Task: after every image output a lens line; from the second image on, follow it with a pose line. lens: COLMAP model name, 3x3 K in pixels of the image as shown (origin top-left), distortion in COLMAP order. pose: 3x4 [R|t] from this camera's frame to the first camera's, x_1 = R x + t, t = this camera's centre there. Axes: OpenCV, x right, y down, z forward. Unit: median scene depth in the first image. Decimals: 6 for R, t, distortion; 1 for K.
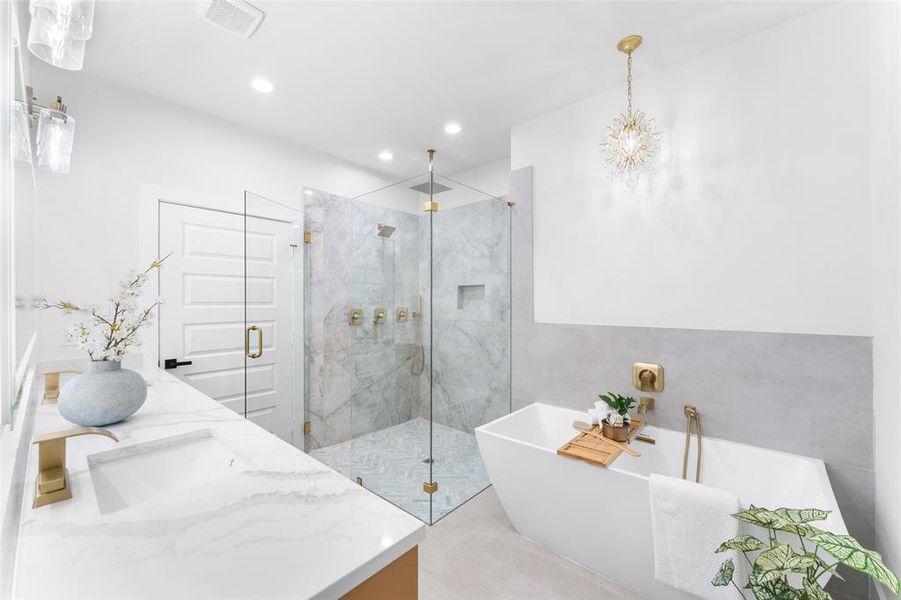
lens RADIAL K [[361.8, 0, 449.2], [0, 361.8, 302.0], [0, 0, 1]] dist [0.002311, 0.000340]
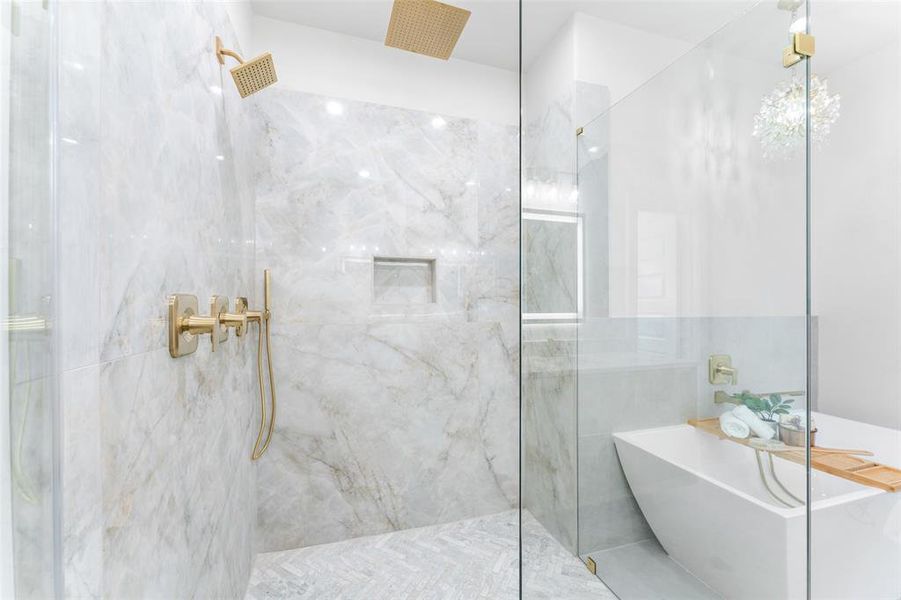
lens RADIAL K [[361.8, 0, 450.5], [0, 361.8, 304.0], [0, 0, 1]] dist [0.002311, 0.000340]
pose [[0.513338, 0.001399, 0.858185, -0.389258], [-0.003869, 0.999992, 0.000684, 0.023448], [-0.858178, -0.003671, 0.513340, 0.686947]]
